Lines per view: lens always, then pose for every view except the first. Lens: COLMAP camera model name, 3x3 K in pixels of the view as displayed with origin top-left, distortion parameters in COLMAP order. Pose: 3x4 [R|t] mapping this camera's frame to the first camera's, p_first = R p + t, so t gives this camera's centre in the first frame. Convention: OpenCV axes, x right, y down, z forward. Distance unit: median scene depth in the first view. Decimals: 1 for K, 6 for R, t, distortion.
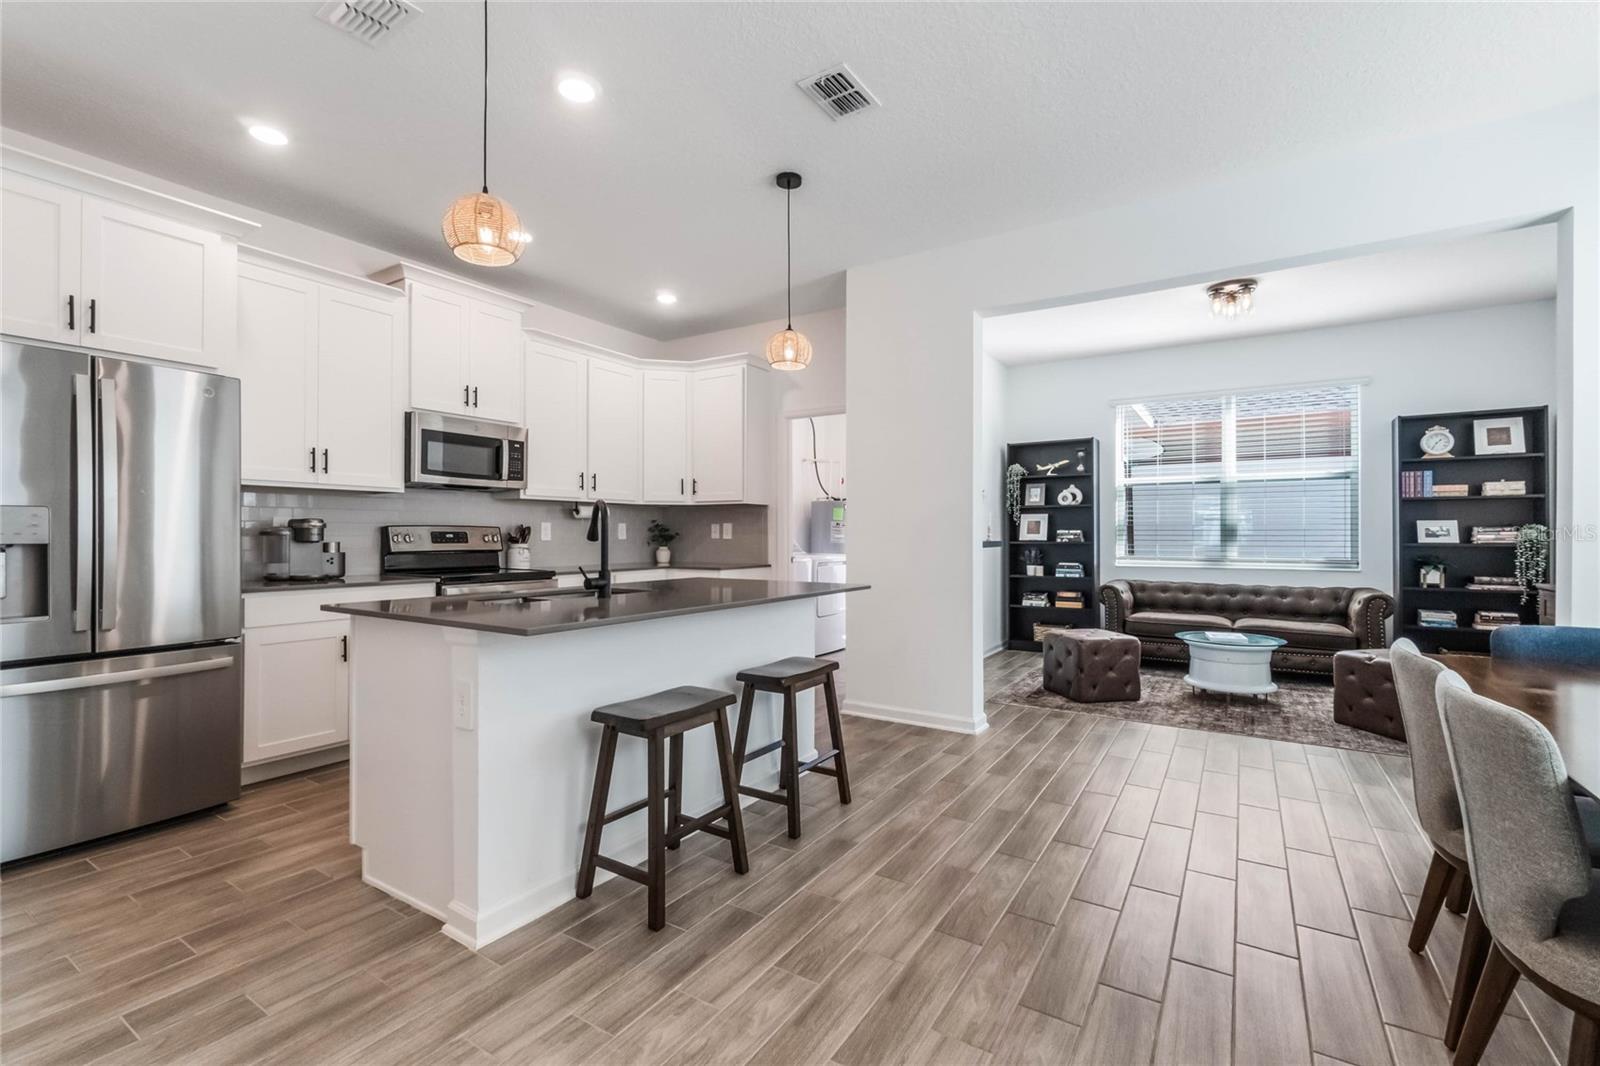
lens RADIAL K [[703.8, 0, 793.3], [0, 703.8, 536.3], [0, 0, 1]] dist [-0.007702, 0.000973]
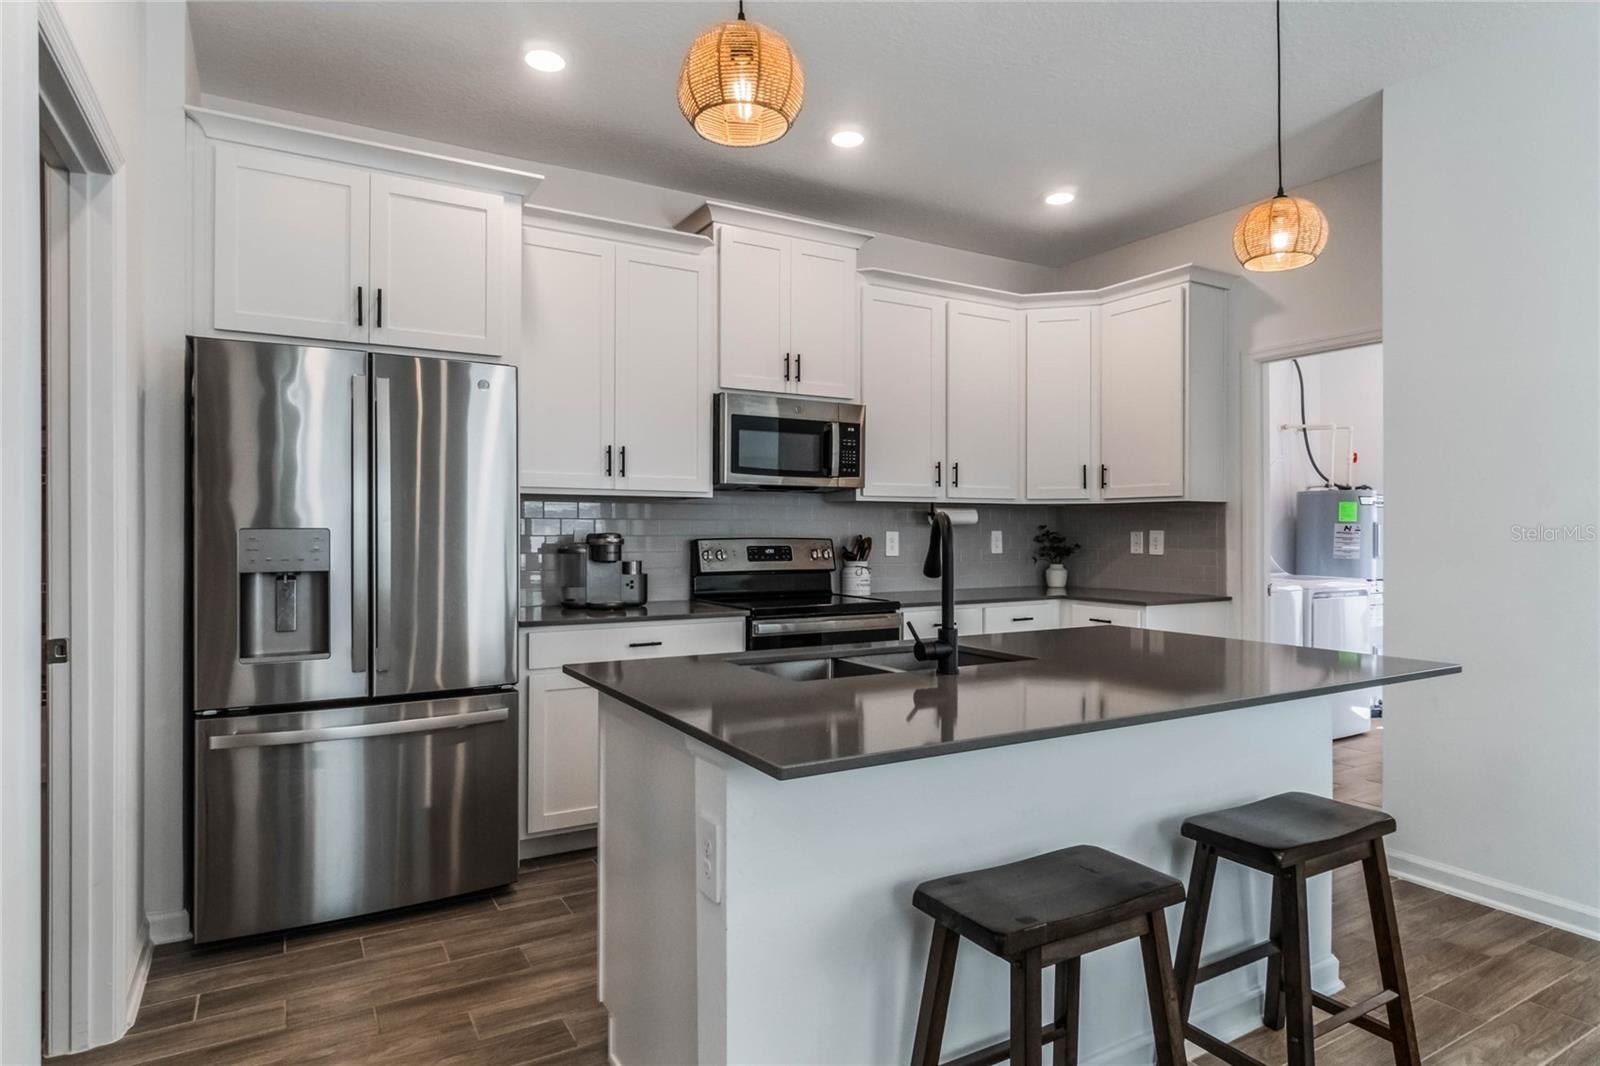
lens RADIAL K [[889.0, 0, 796.1], [0, 889.0, 531.8], [0, 0, 1]] dist [-0.004414, 0.005117]
pose [[0.889731, -0.000536, -0.456484, -0.024268], [-0.000866, 0.999996, -0.002862, -0.024209], [0.456484, 0.002942, 0.889727, 0.184616]]
